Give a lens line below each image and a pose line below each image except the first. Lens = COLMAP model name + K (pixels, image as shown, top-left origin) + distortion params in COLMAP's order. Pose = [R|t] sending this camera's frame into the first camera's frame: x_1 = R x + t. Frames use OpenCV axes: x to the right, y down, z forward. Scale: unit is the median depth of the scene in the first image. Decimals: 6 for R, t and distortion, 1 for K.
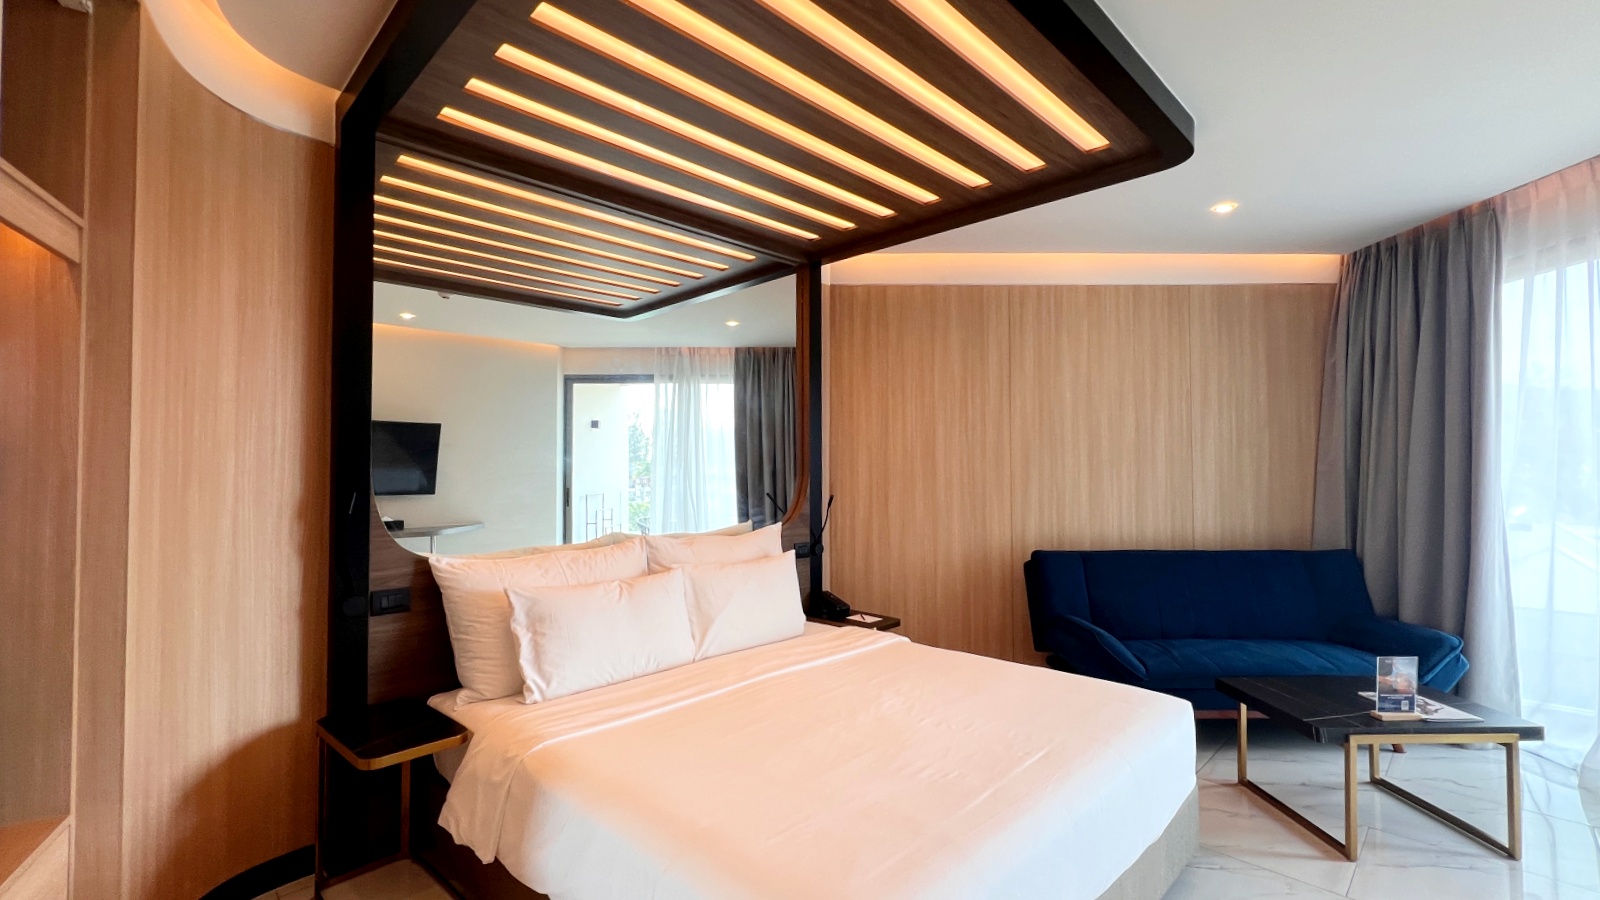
lens RADIAL K [[704.9, 0, 800.0], [0, 704.9, 450.0], [0, 0, 1]] dist [-0.001180, 0.000419]
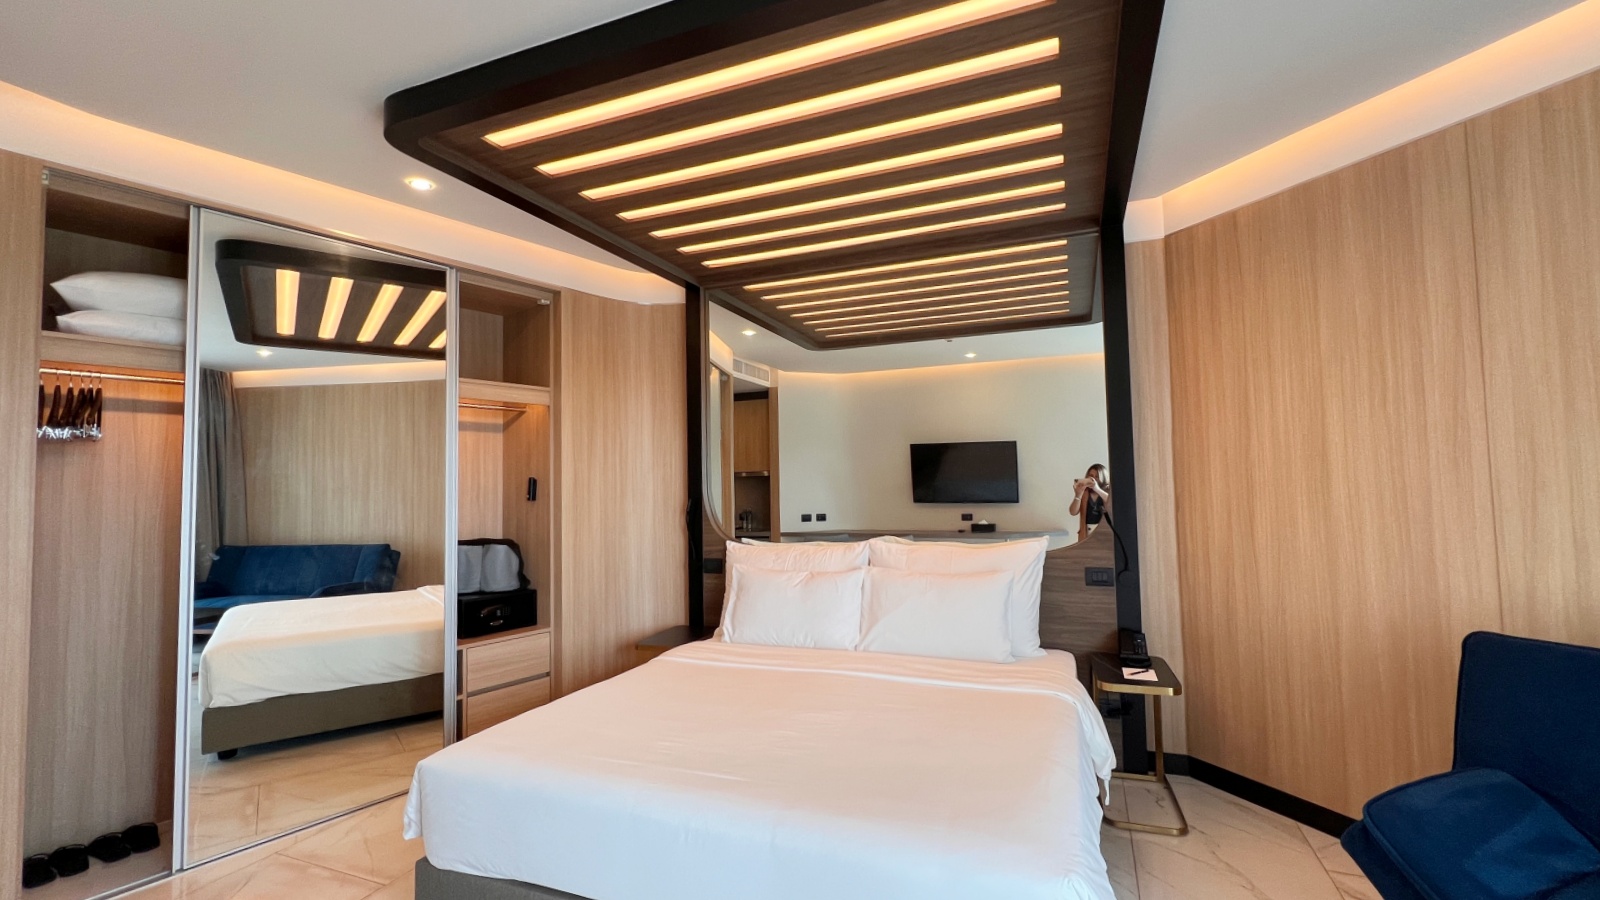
lens RADIAL K [[704.9, 0, 800.0], [0, 704.9, 450.0], [0, 0, 1]] dist [-0.001180, 0.000419]
pose [[0.361502, -0.052006, -0.930920, 0.603251], [0.044288, 0.998274, -0.038571, 0.009449], [0.931319, -0.027285, 0.363181, 0.344312]]
